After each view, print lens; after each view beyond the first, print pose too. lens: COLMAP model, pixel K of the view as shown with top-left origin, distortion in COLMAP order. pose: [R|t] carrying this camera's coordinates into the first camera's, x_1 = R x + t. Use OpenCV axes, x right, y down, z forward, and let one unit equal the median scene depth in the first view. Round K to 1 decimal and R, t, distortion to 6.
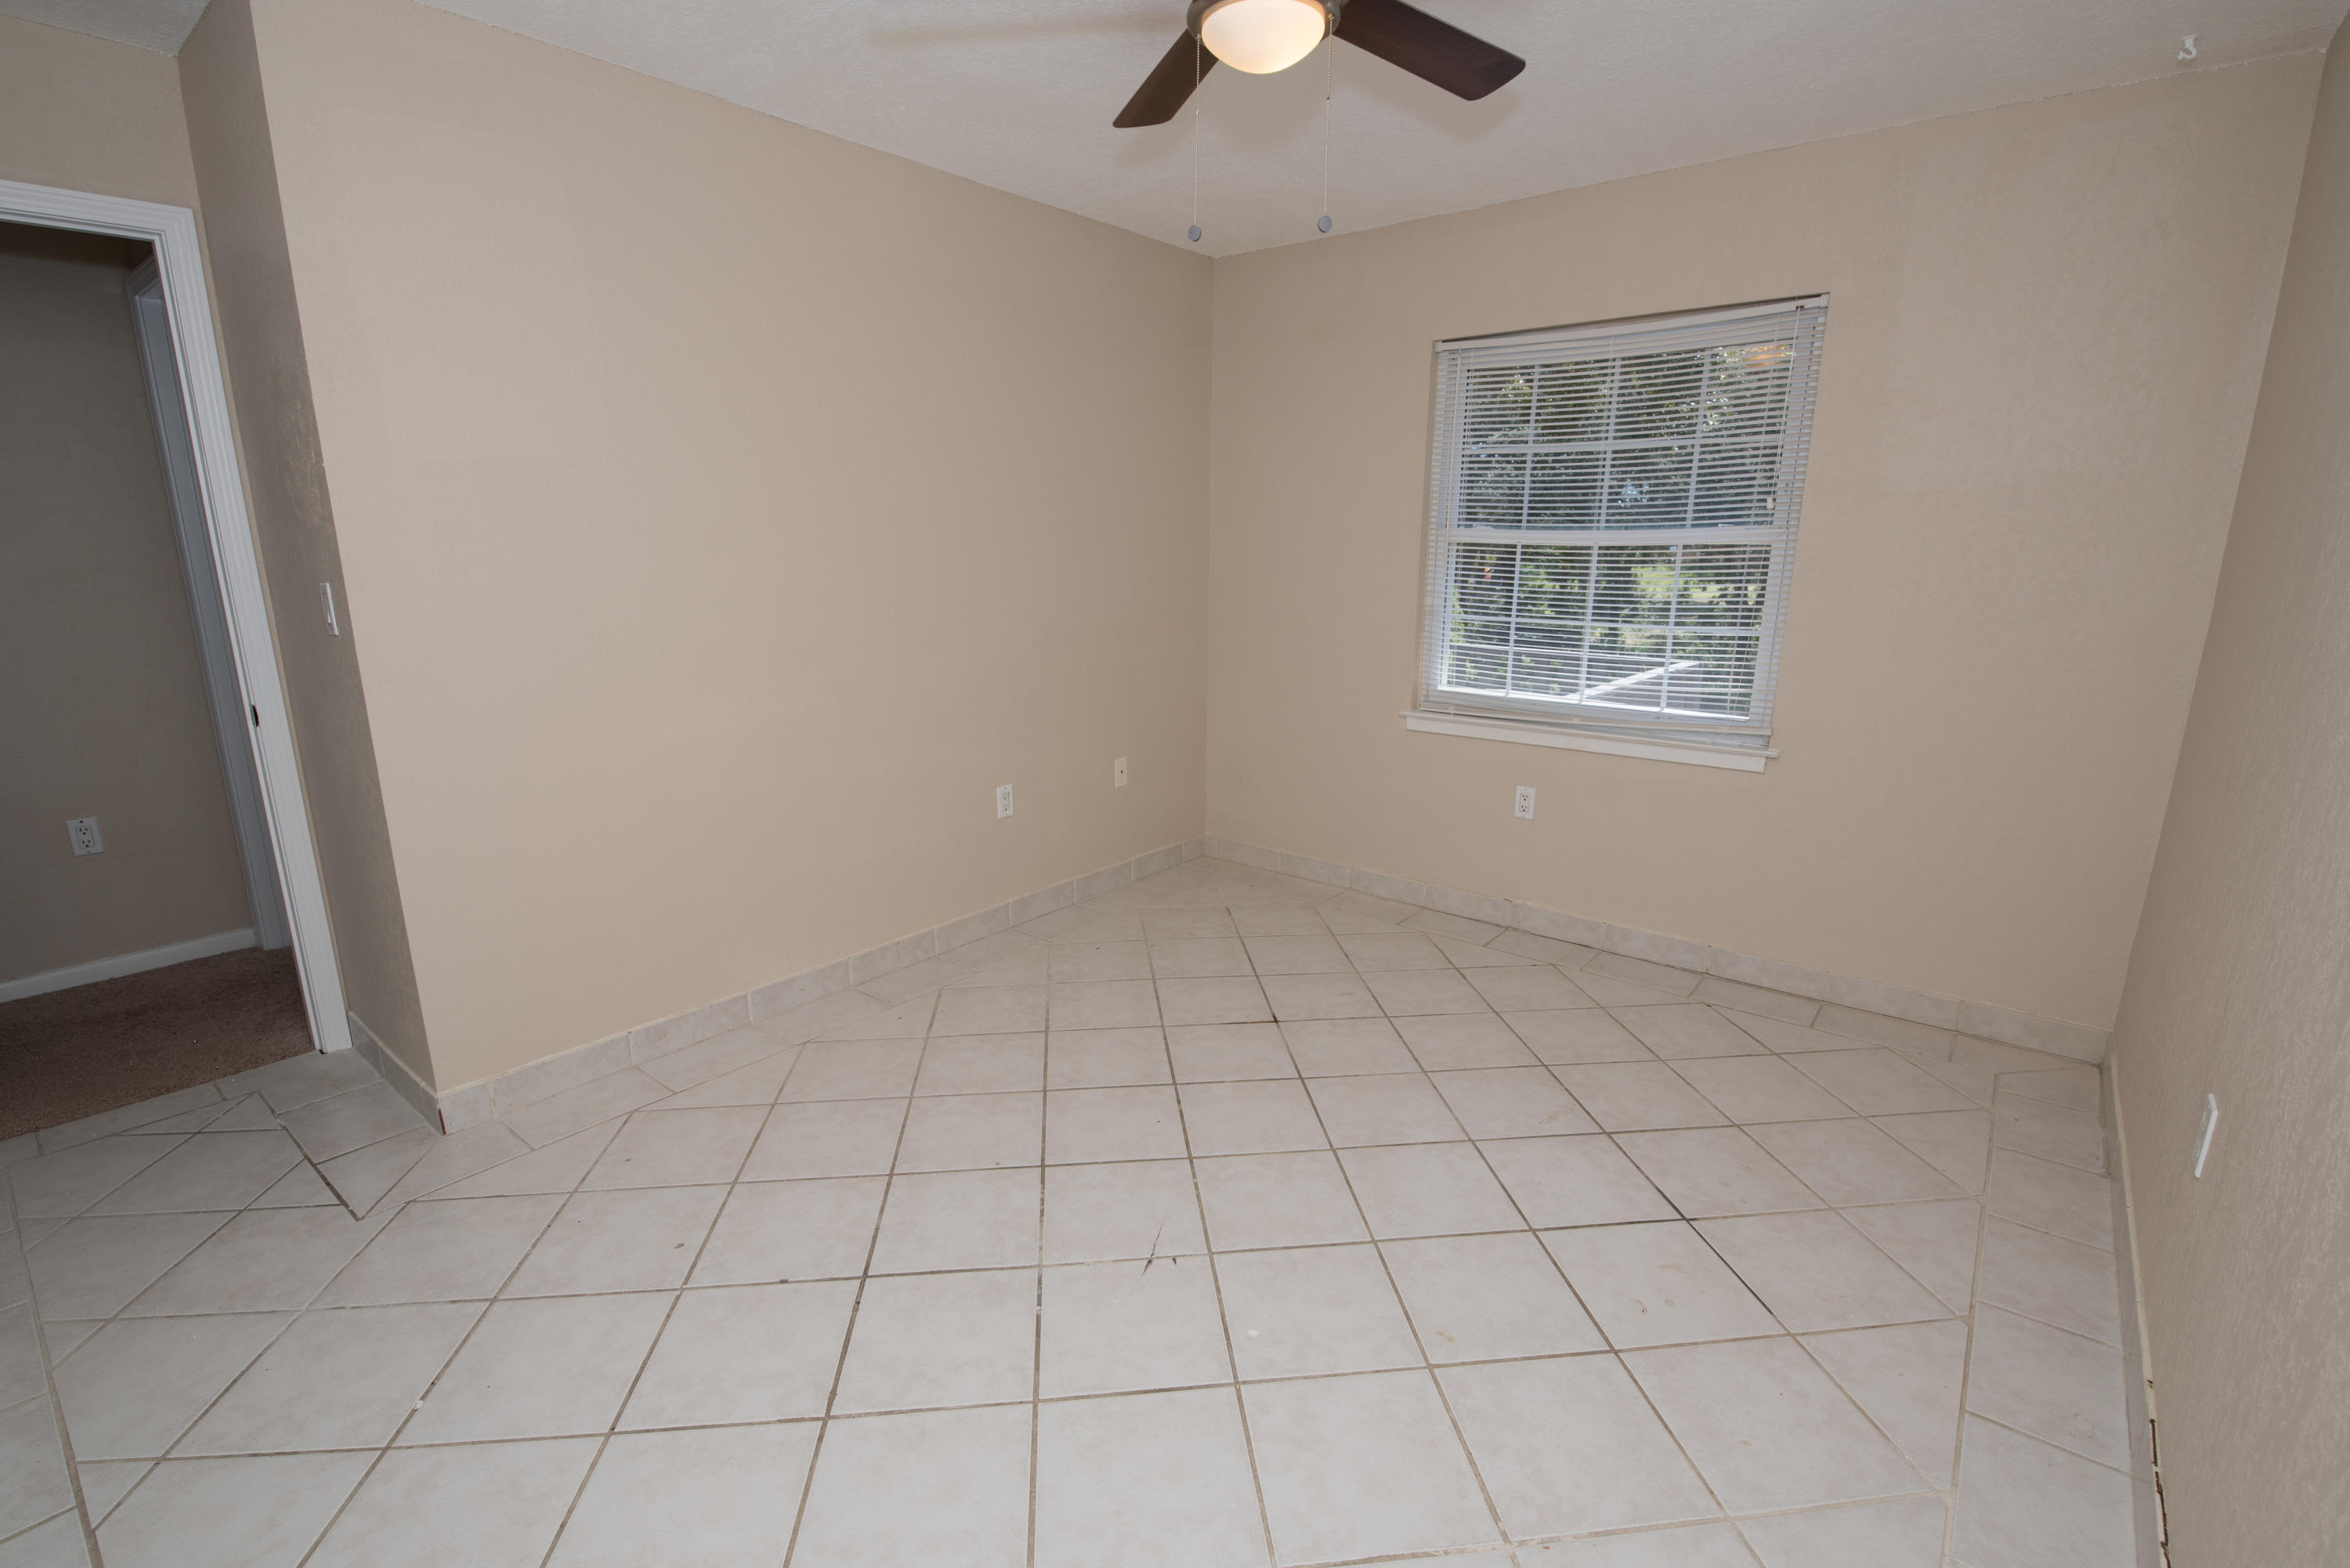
lens RADIAL K [[1044.6, 0, 1161.2], [0, 1044.6, 784.3], [0, 0, 1]] dist [-0.005409, -0.005711]
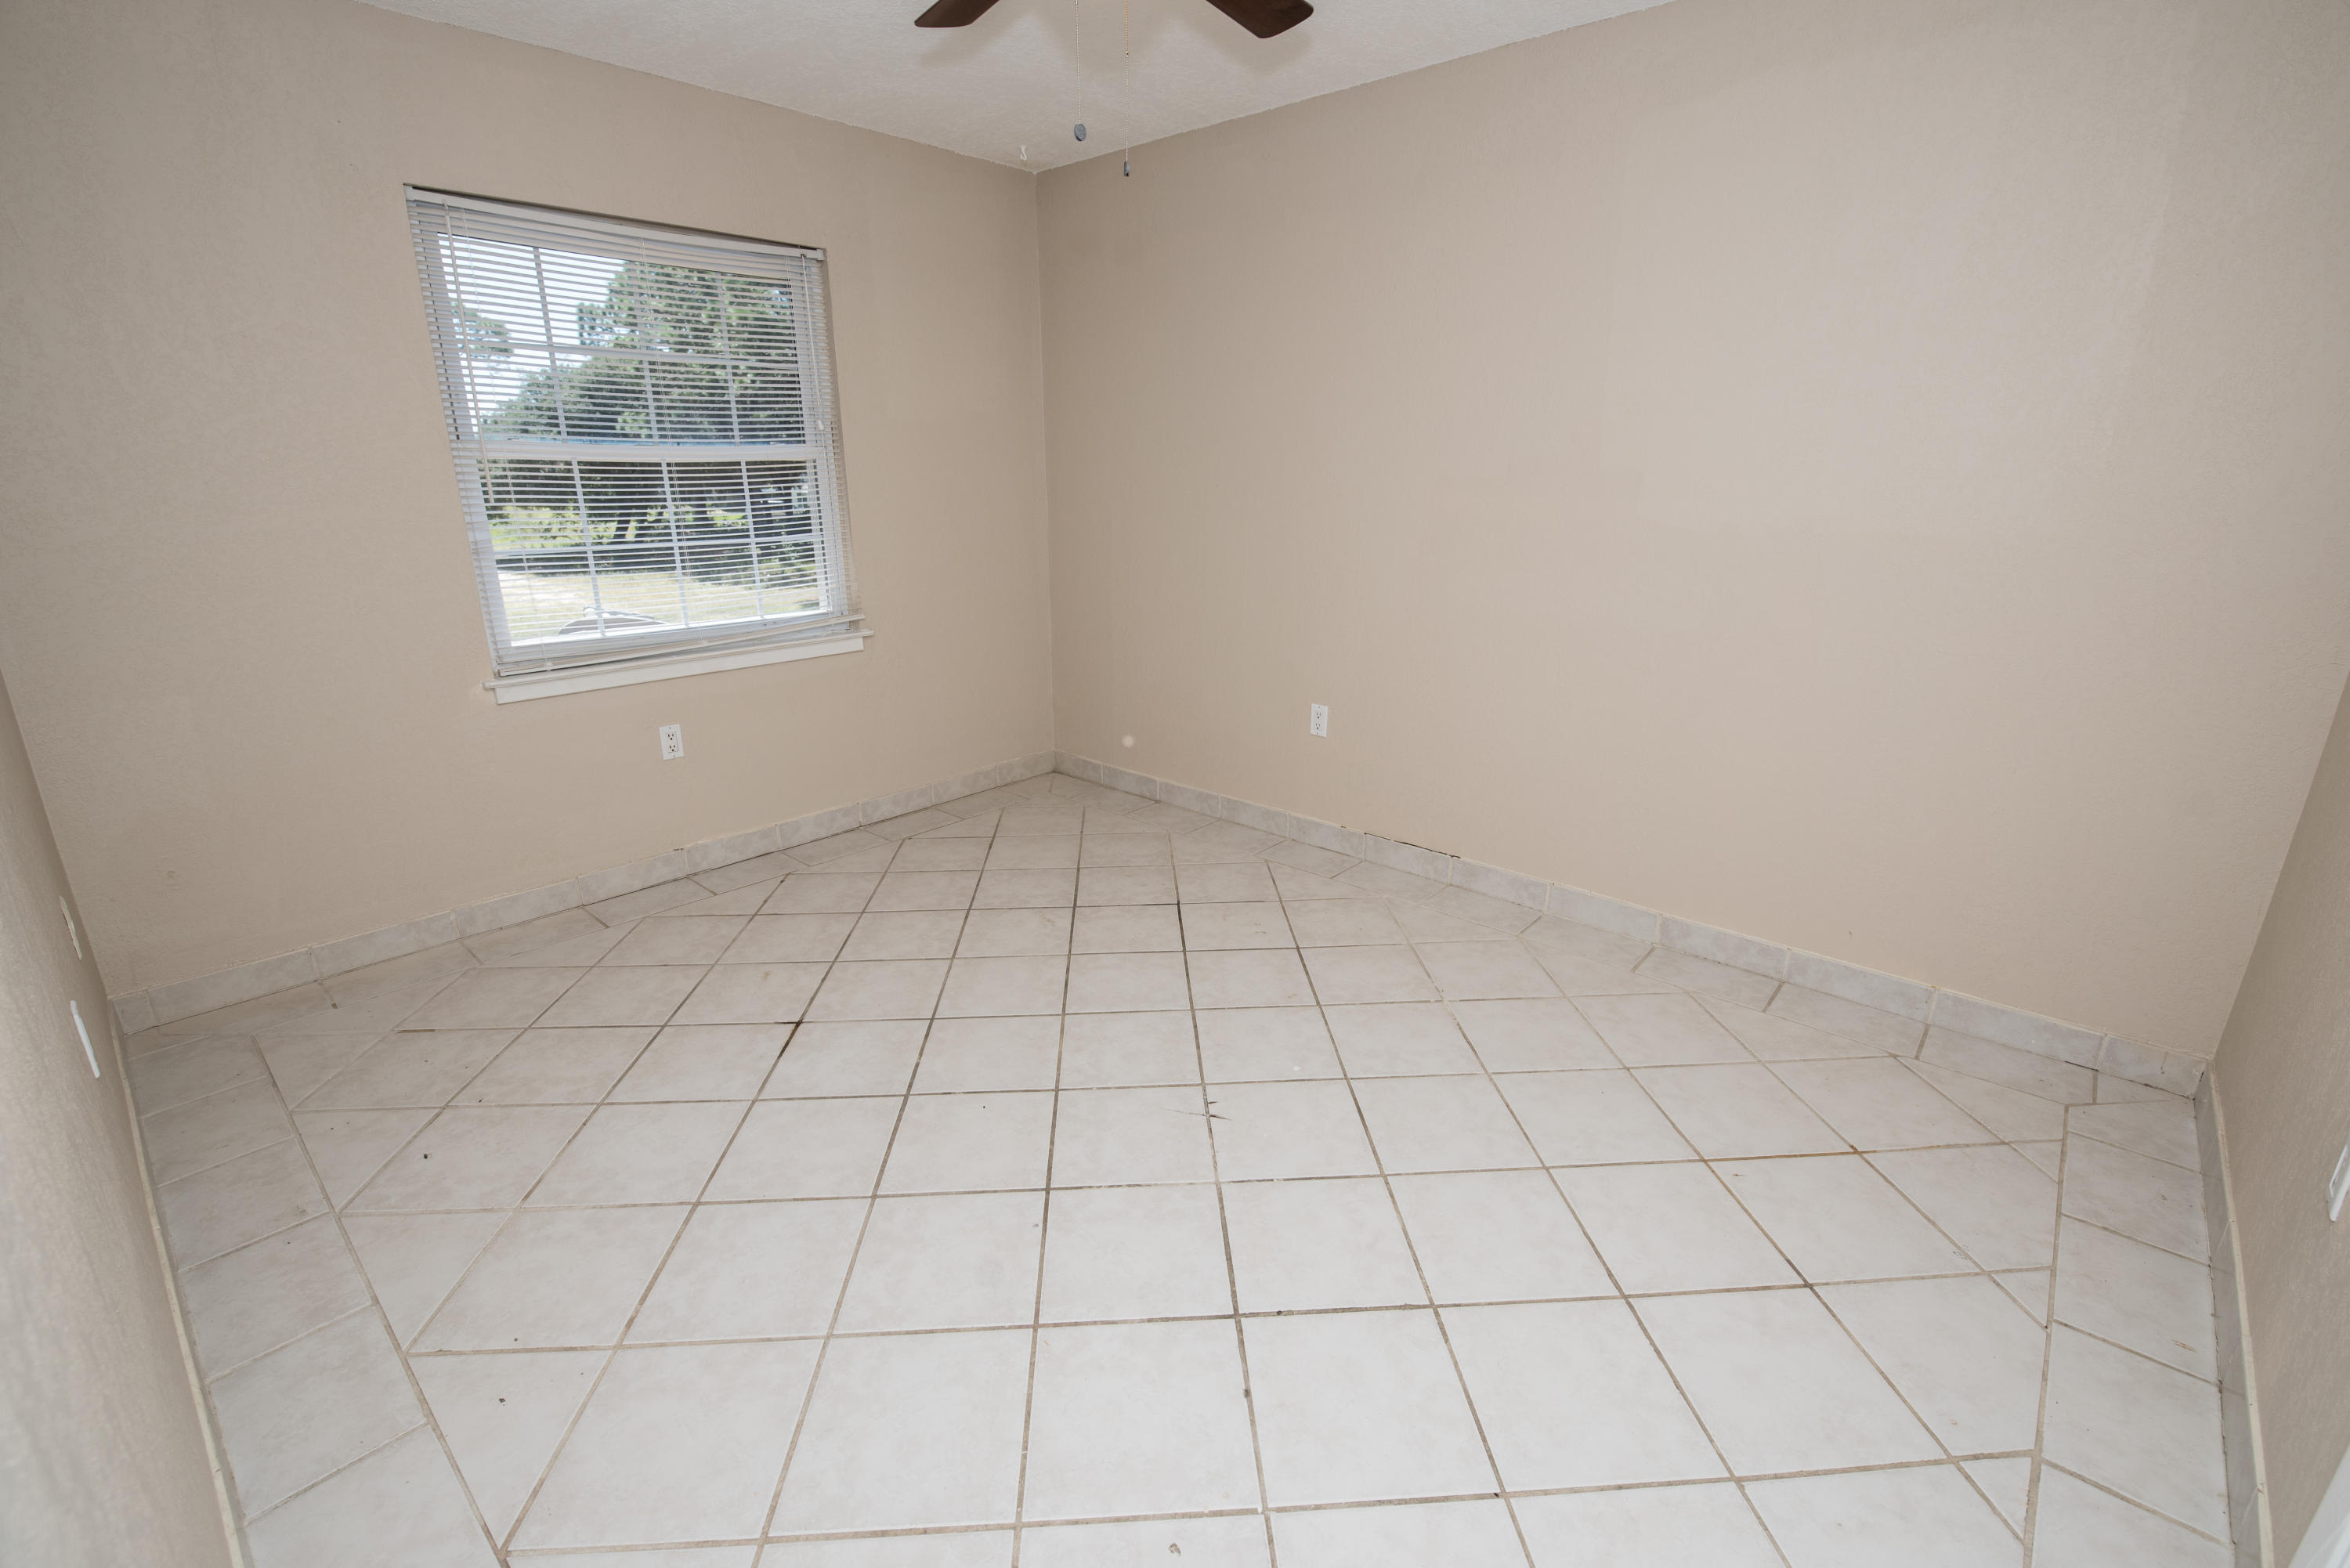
lens RADIAL K [[1044.6, 0, 1169.7], [0, 1044.6, 783.7], [0, 0, 1]] dist [-0.005409, -0.005711]
pose [[0.031631, -0.294503, 0.955127, -0.607872], [0.224560, 0.933268, 0.280327, -0.122978], [-0.973947, 0.205616, 0.095654, 0.540912]]
